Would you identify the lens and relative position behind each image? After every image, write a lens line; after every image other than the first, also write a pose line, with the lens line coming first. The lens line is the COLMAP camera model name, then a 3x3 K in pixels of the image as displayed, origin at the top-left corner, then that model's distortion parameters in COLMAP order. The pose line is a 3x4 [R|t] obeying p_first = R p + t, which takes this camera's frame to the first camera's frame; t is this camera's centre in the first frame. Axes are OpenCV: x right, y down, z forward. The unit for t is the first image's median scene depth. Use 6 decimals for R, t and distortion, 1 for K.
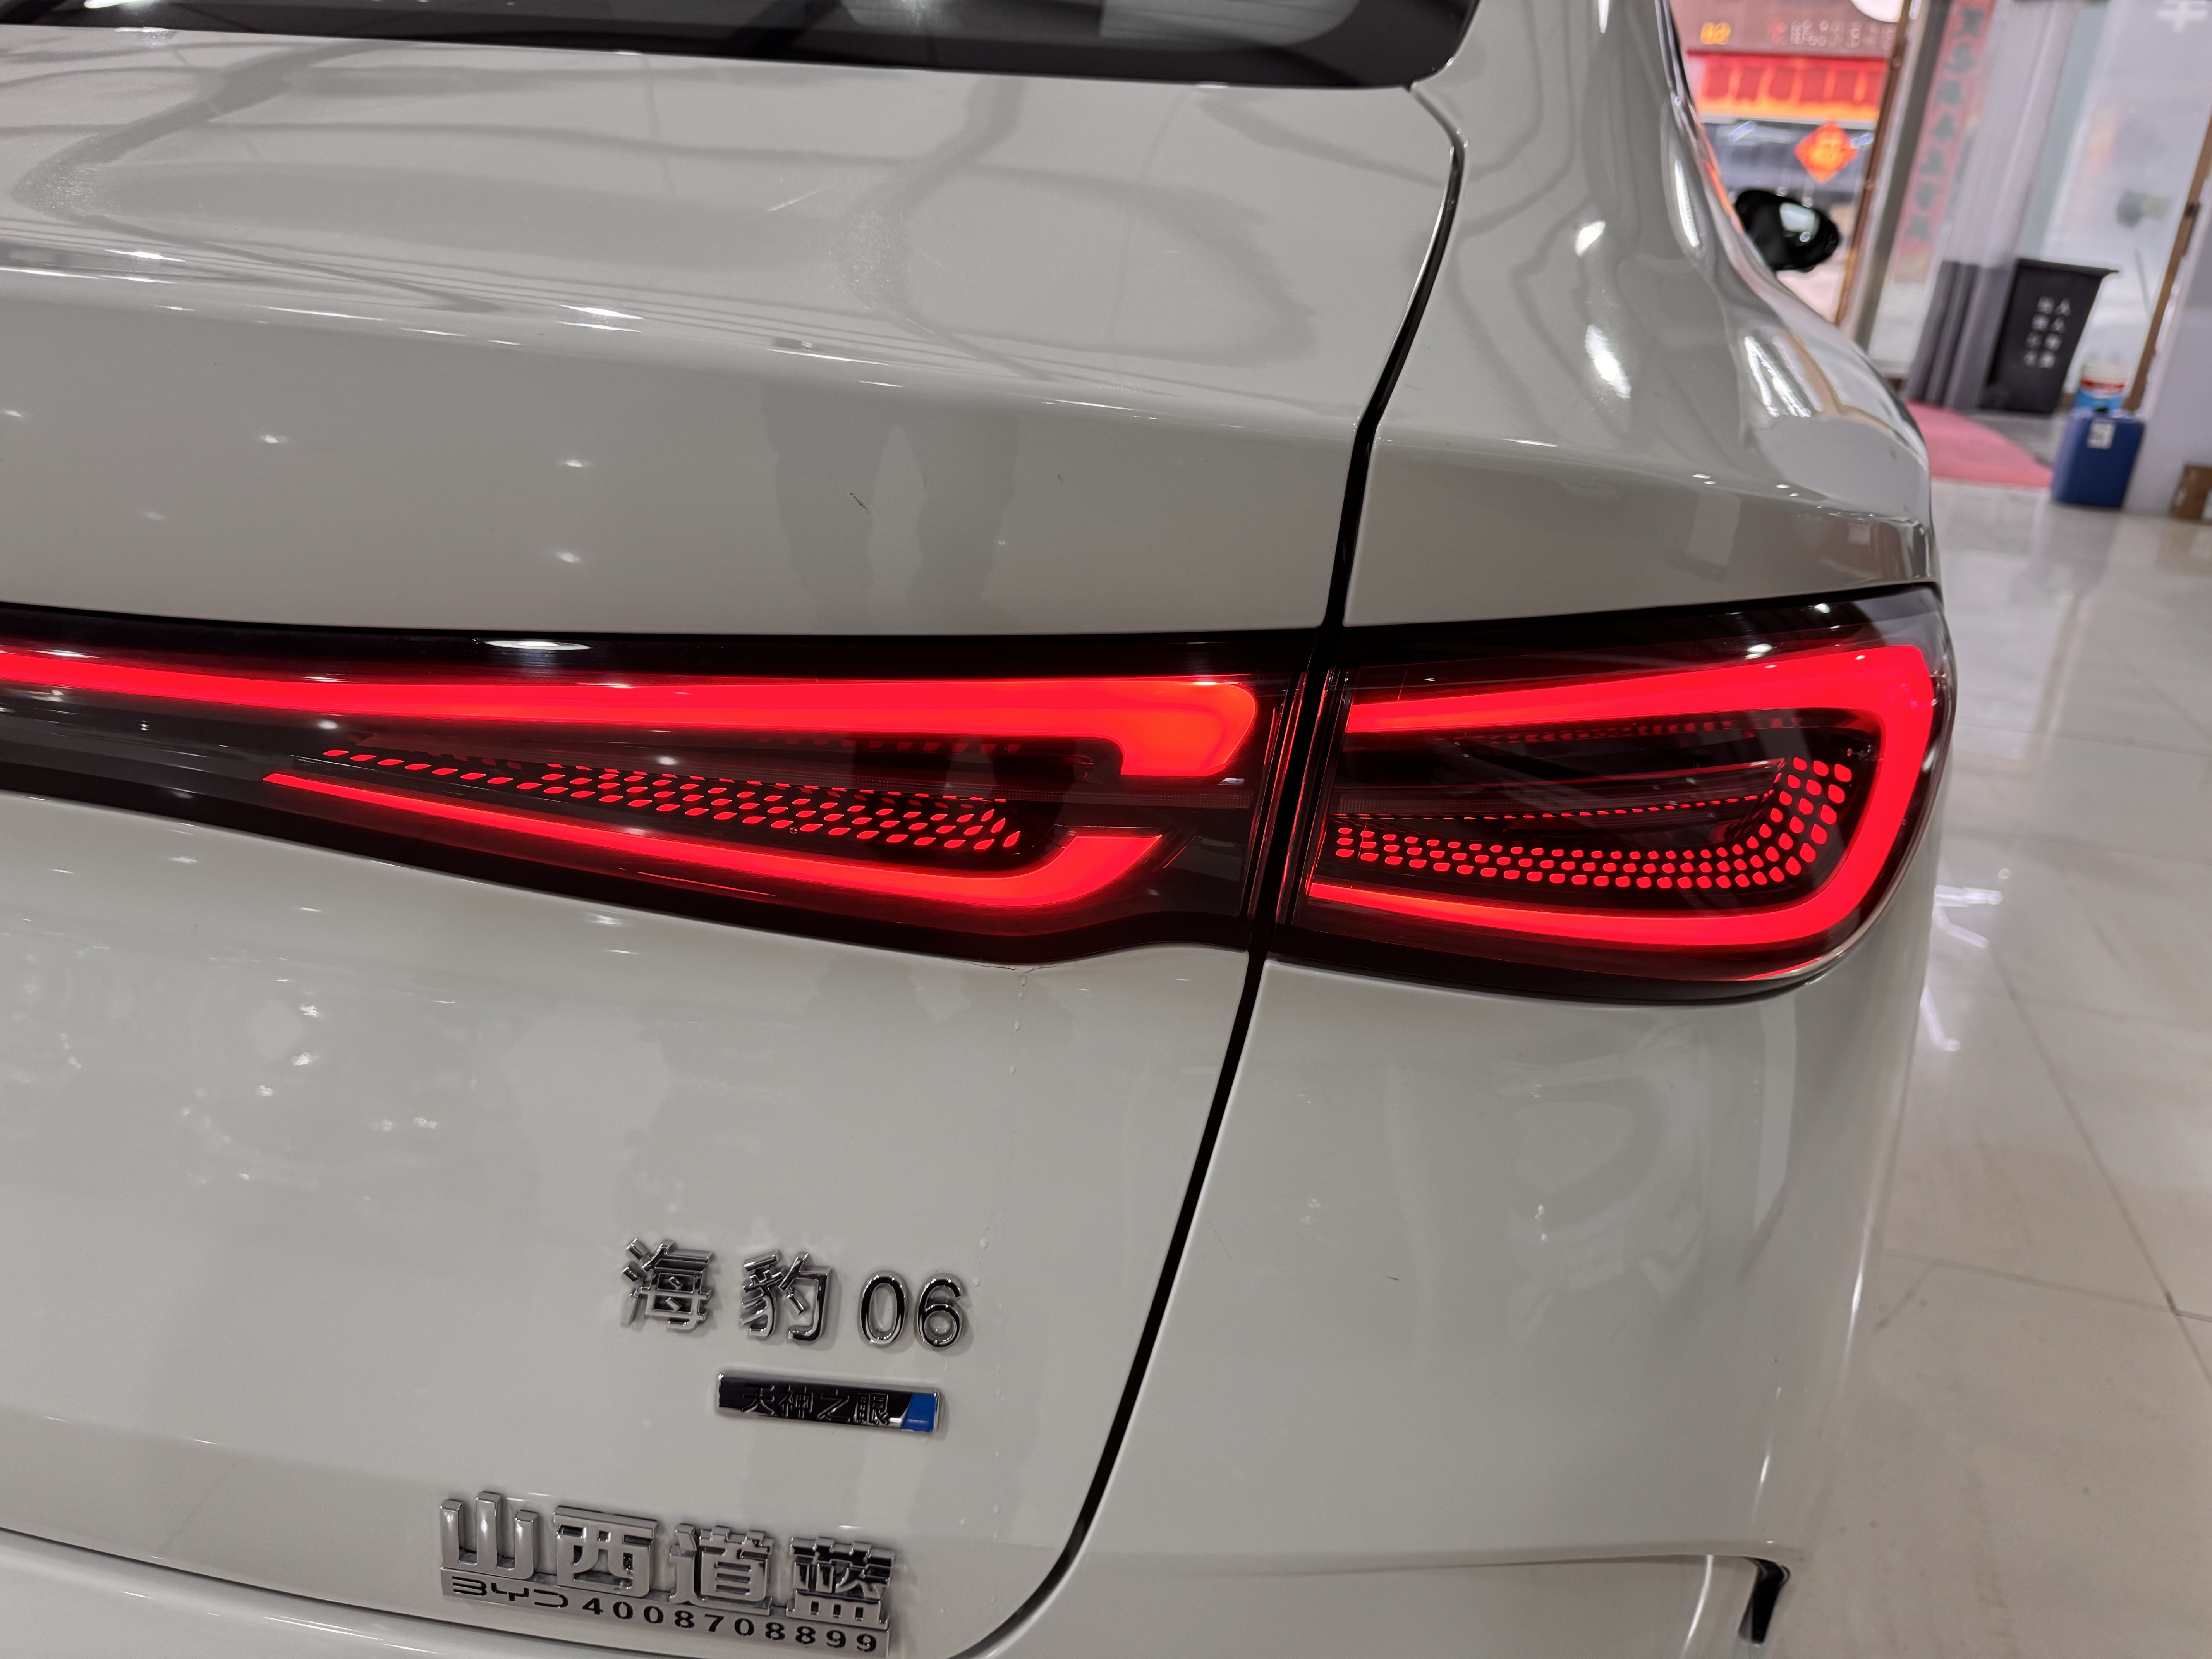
lens RADIAL K [[1583.2, 0, 1074.4], [0, 1583.2, 848.9], [0, 0, 1]] dist [0.026580, -0.035464]
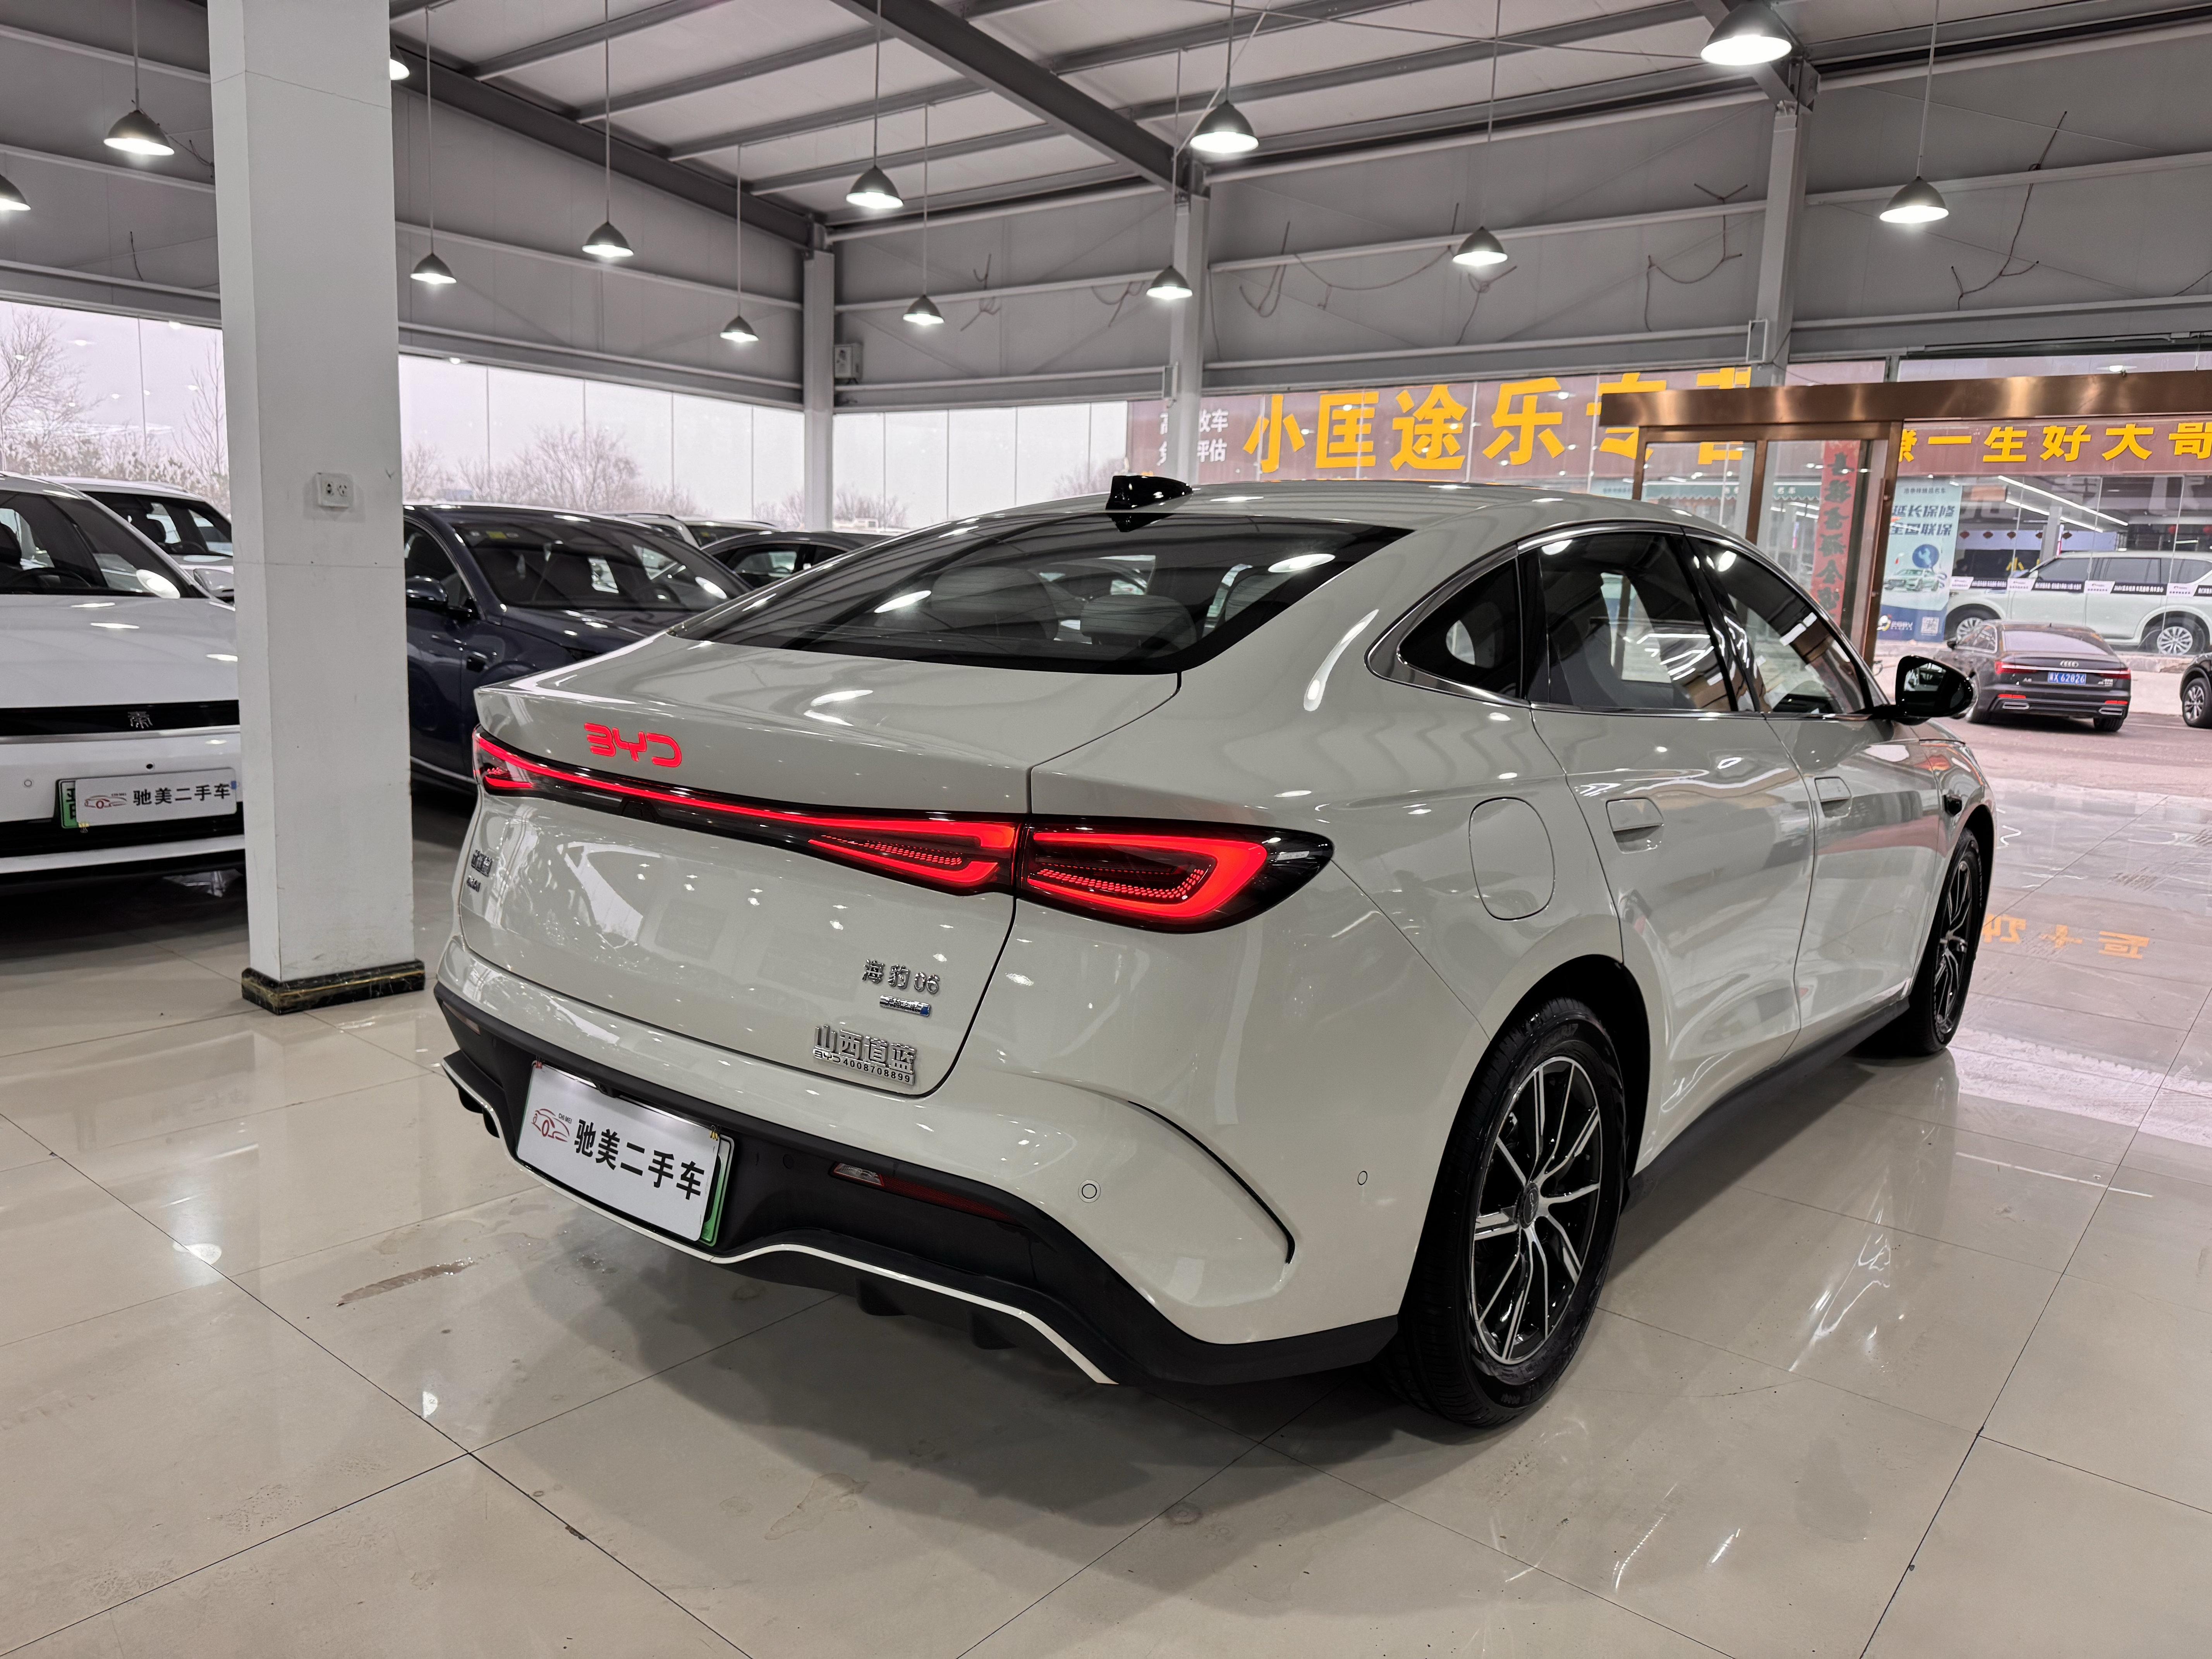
lens RADIAL K [[1583.2, 0, 1090.0], [0, 1583.2, 856.6], [0, 0, 1]] dist [0.026580, -0.035464]
pose [[0.926441, 0.046076, -0.373610, 1.696001], [-0.134652, 0.967377, -0.214595, 0.764678], [0.351534, 0.249117, 0.902421, -2.430511]]
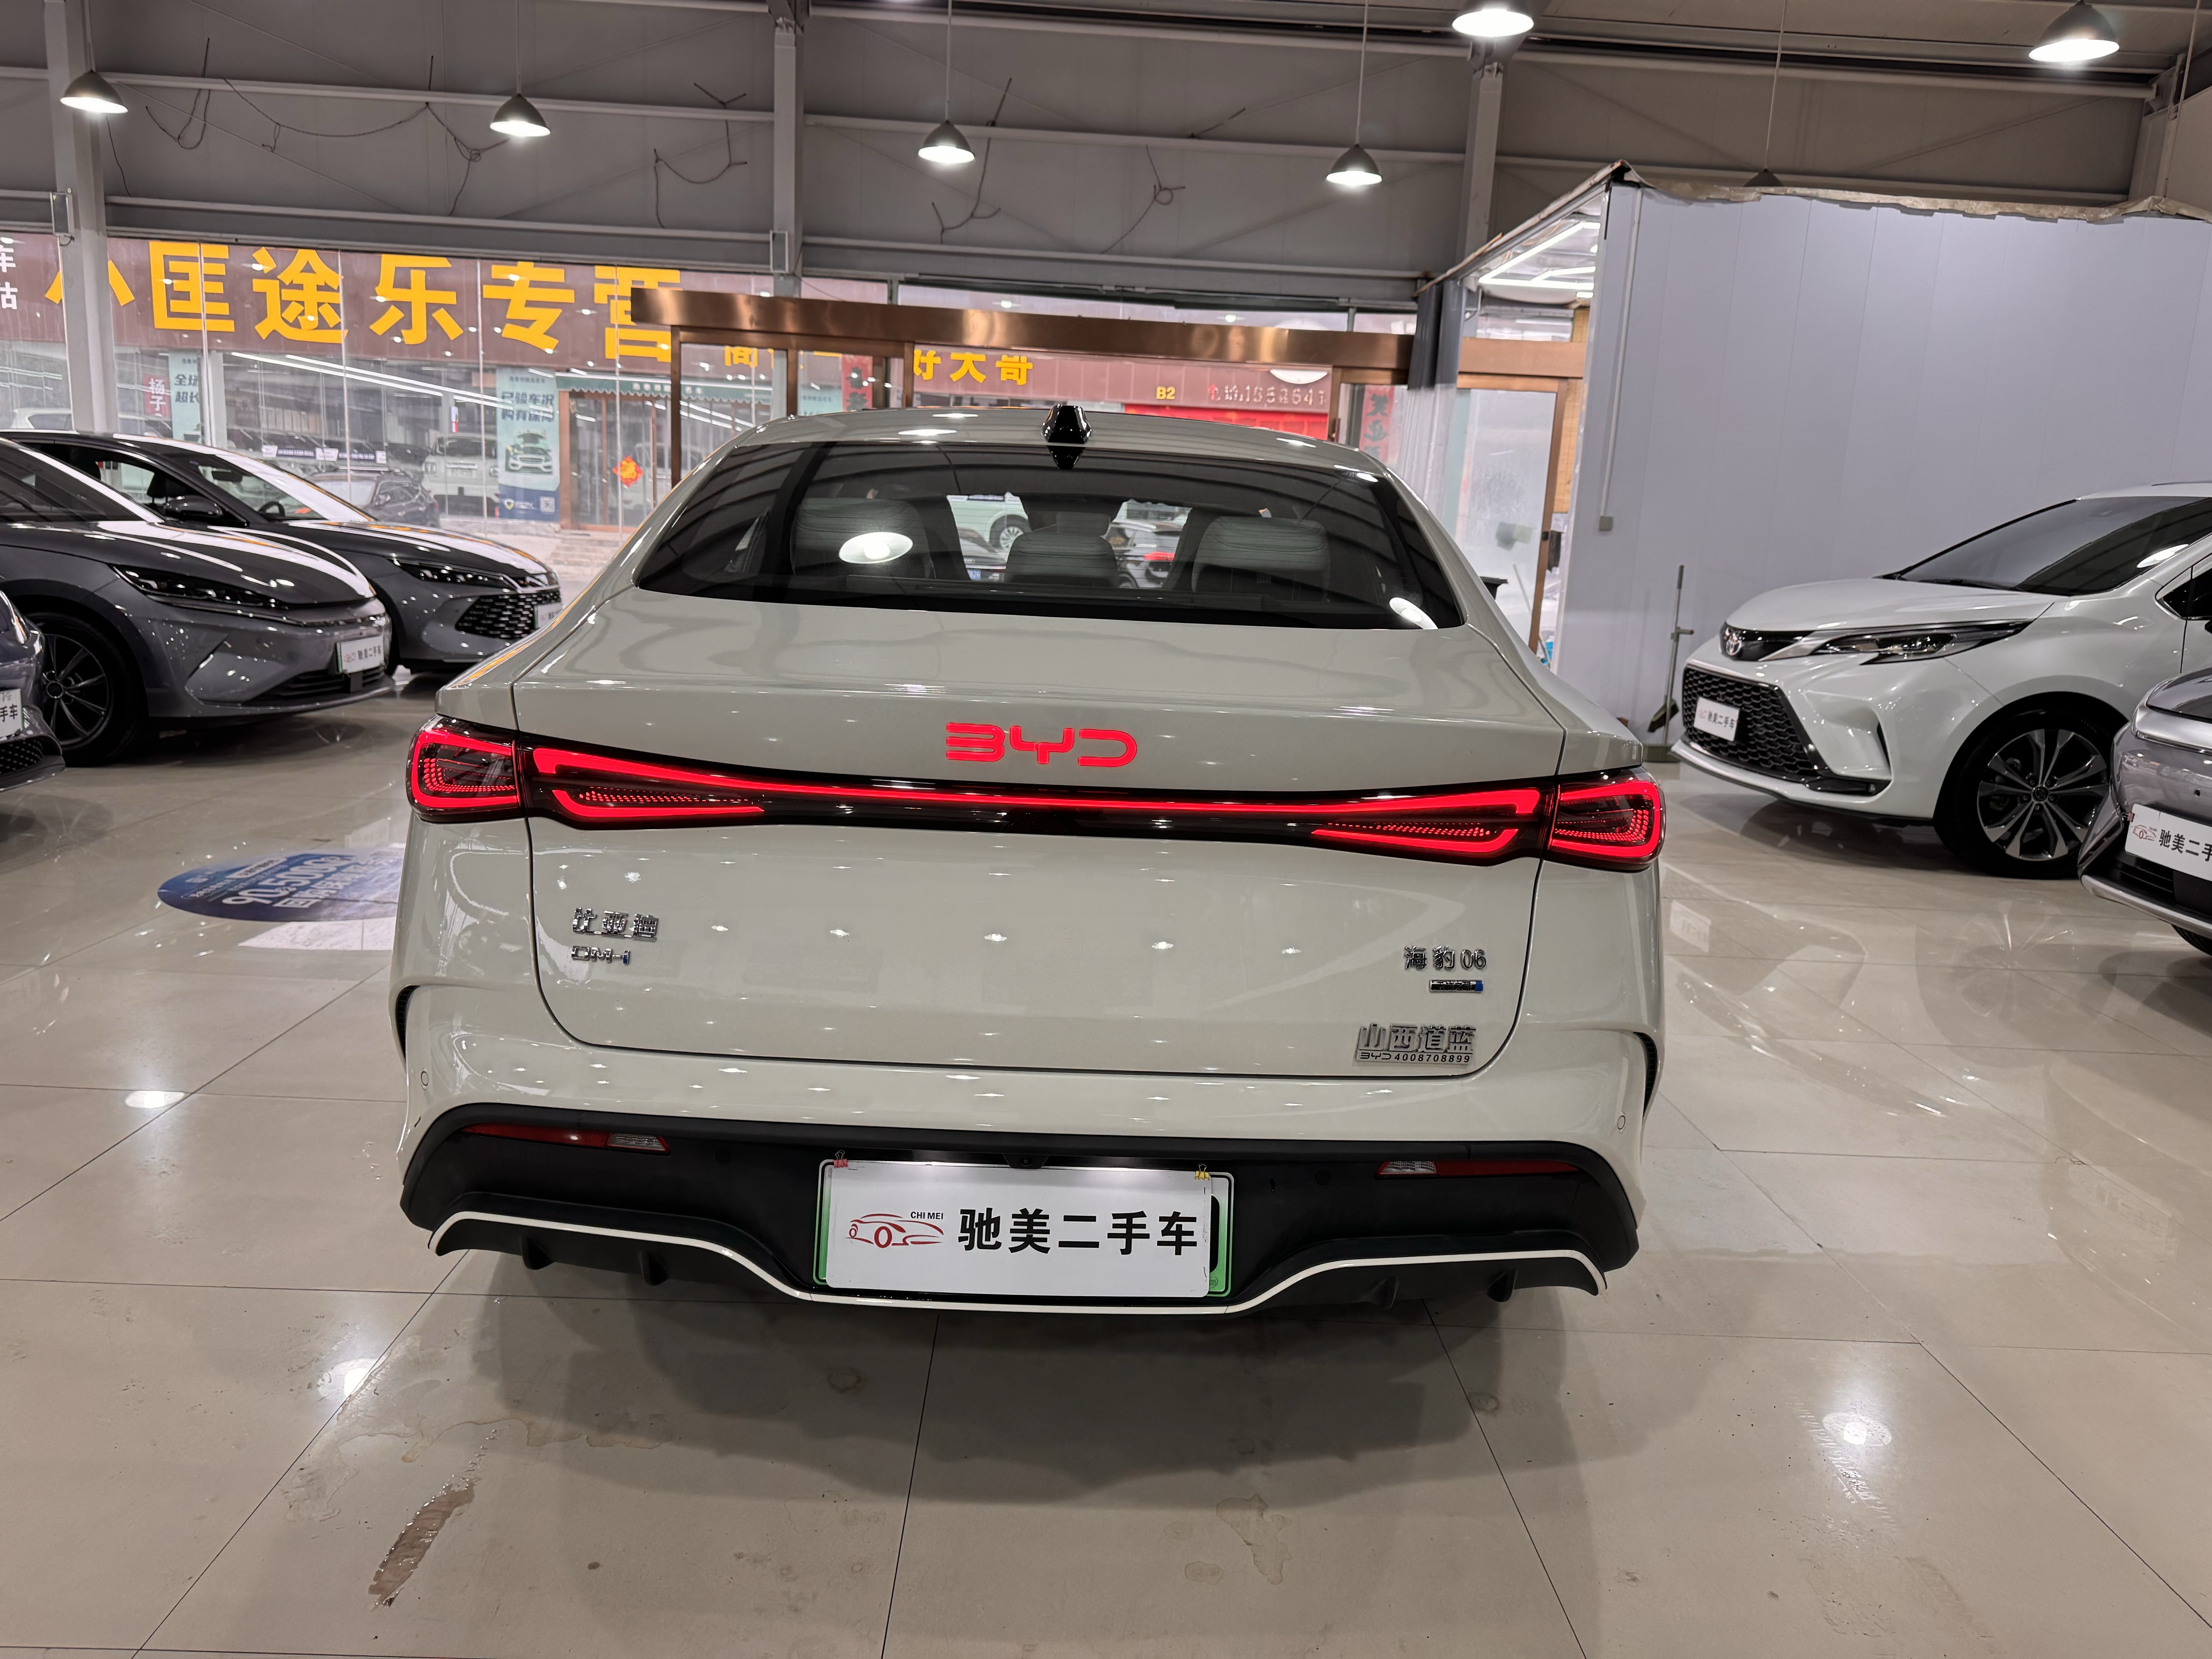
lens RADIAL K [[1583.2, 0, 1125.3], [0, 1583.2, 841.4], [0, 0, 1]] dist [0.026580, -0.035464]
pose [[0.942873, -0.073286, 0.324990, -2.119732], [0.131004, 0.978480, -0.159423, 0.512005], [-0.306313, 0.192891, 0.932183, -2.367858]]
